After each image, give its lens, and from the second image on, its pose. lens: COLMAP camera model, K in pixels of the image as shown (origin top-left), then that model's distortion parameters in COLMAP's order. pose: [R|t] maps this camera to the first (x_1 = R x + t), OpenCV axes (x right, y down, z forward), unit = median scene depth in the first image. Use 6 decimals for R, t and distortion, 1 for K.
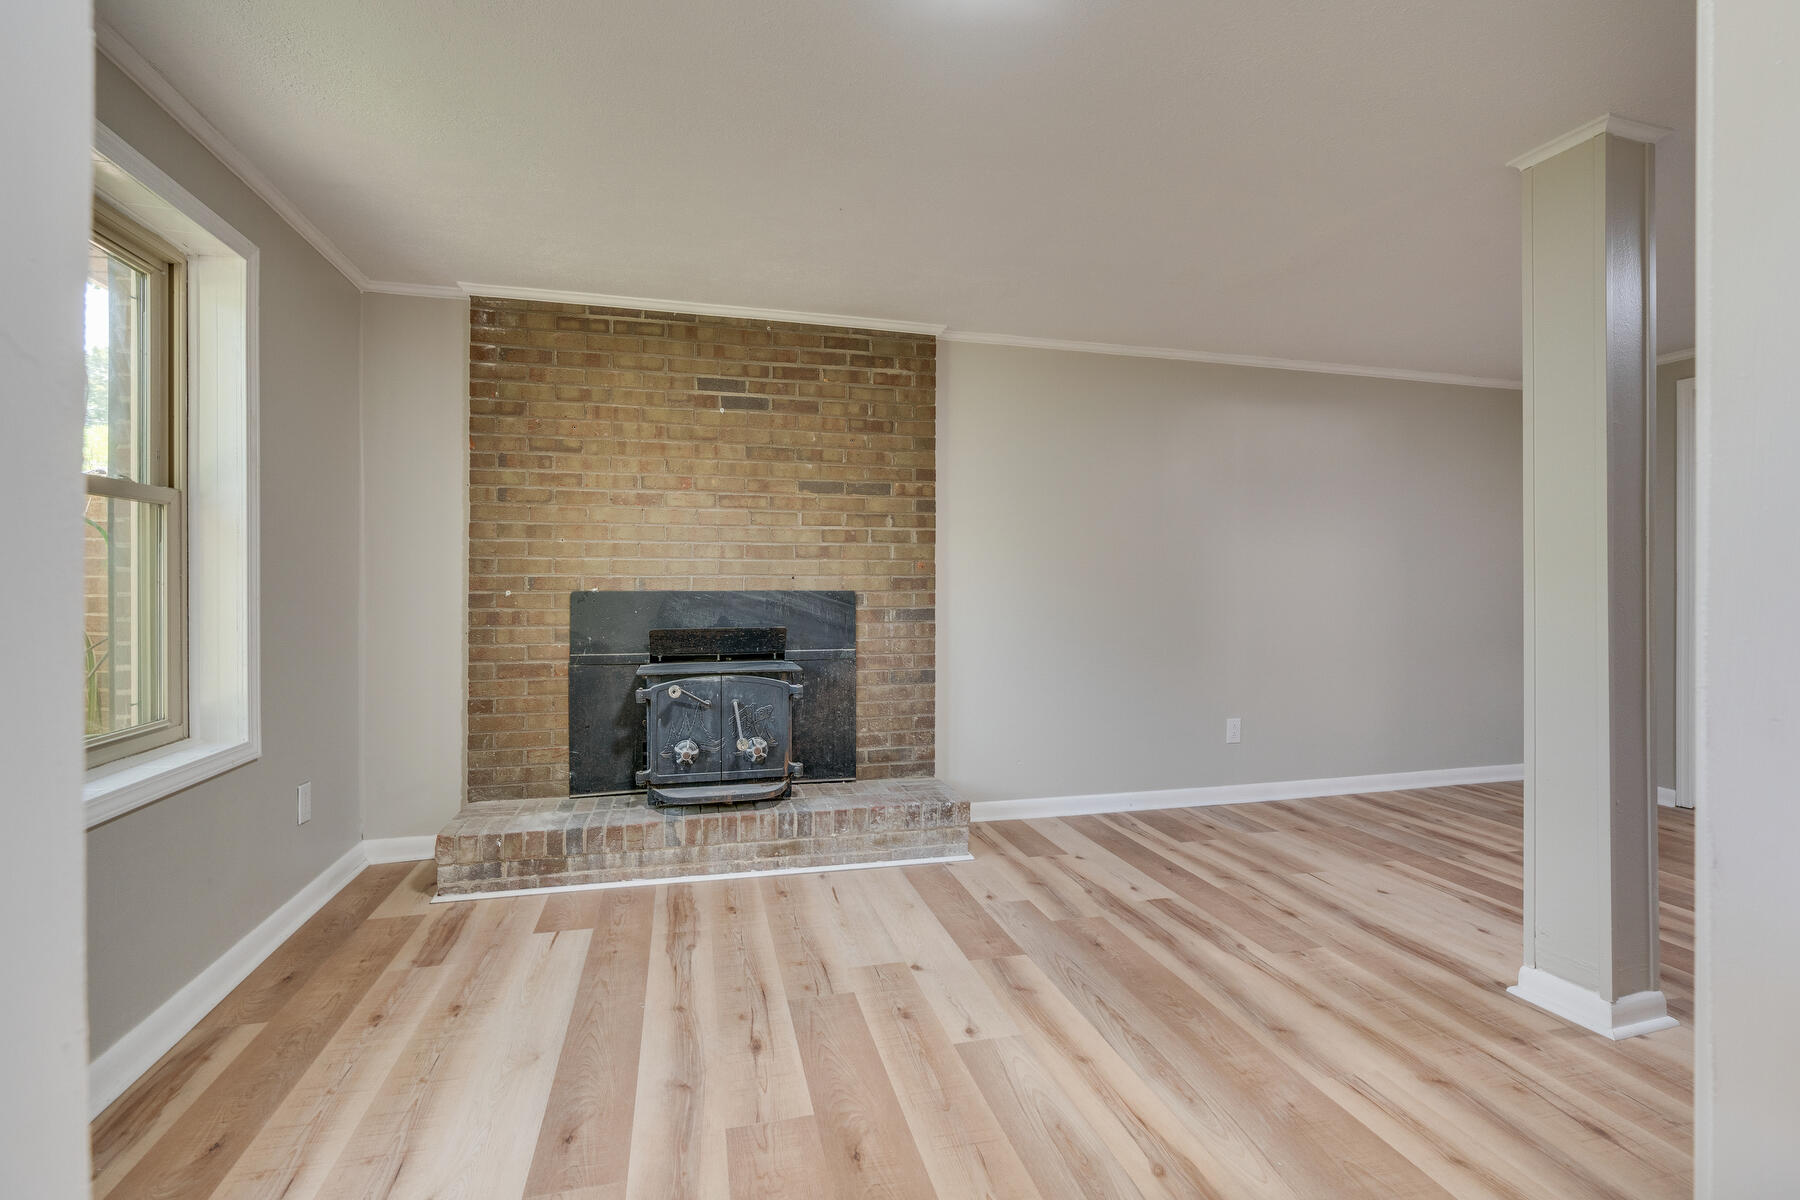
lens RADIAL K [[813.0, 0, 895.0], [0, 813.0, 589.5], [0, 0, 1]] dist [-0.004439, 0.000262]
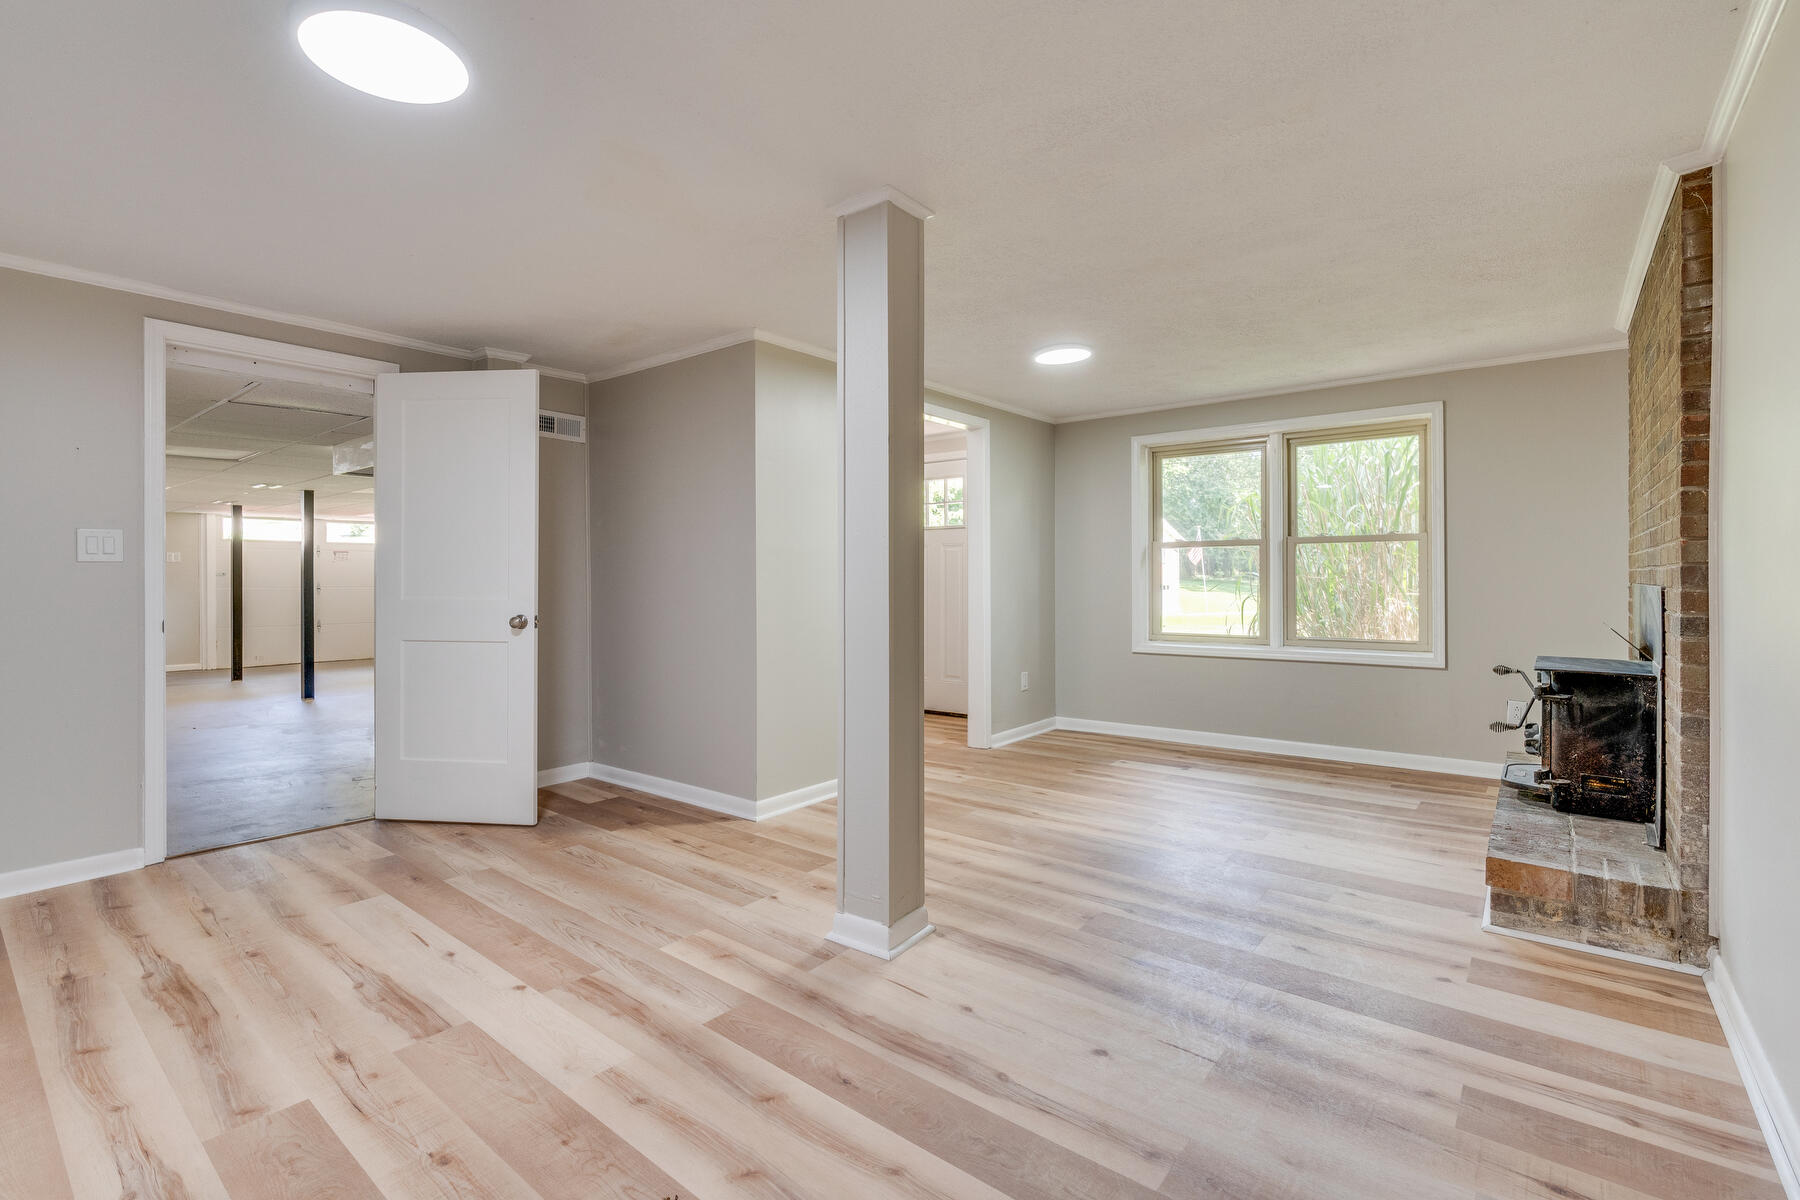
lens RADIAL K [[813.0, 0, 892.6], [0, 813.0, 588.4], [0, 0, 1]] dist [-0.004439, 0.000262]
pose [[-0.803904, 0.011680, -0.594644, 1.353228], [0.001492, 0.999844, 0.017622, -0.015673], [0.594757, 0.013279, -0.803796, 1.715177]]
